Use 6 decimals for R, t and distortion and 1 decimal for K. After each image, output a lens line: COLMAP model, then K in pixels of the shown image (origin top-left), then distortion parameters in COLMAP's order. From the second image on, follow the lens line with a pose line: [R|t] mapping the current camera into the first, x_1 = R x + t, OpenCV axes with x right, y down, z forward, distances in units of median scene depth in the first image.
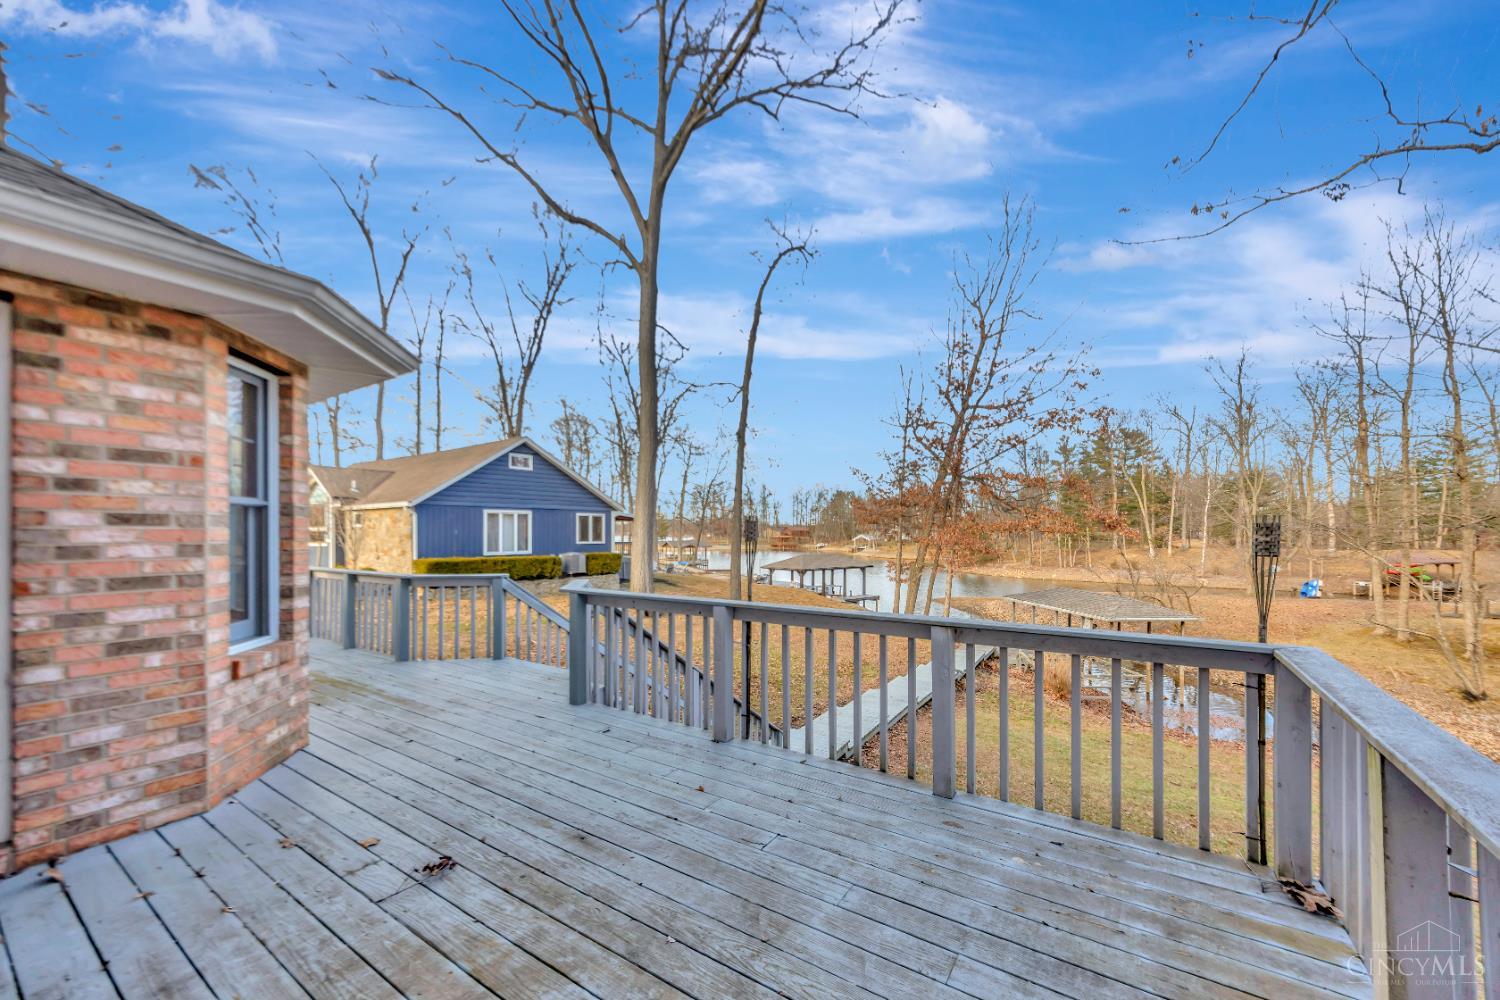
lens RADIAL K [[577.7, 0, 743.4], [0, 577.7, 525.3], [0, 0, 1]] dist [0.003296, -0.000010]
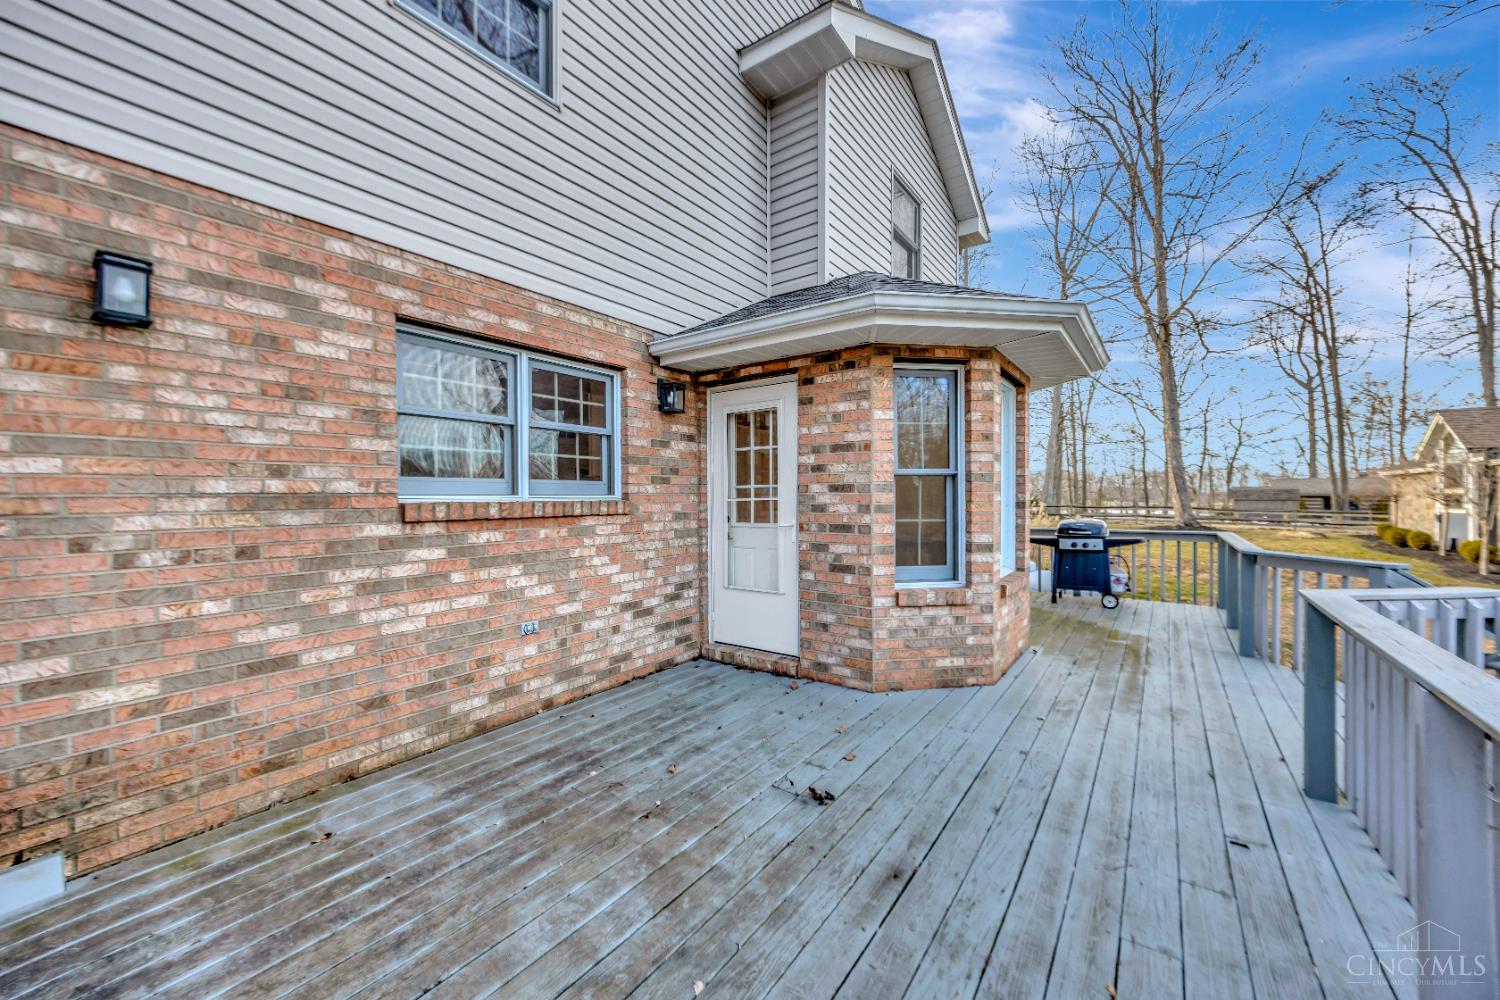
lens RADIAL K [[566.8, 0, 762.4], [0, 566.8, 502.3], [0, 0, 1]] dist [-0.003817, -0.000221]
pose [[-0.030683, 0.009995, -0.999479, 0.489790], [0.013959, 0.999857, 0.009570, 0.010053], [0.999432, -0.013658, -0.030818, 0.814748]]
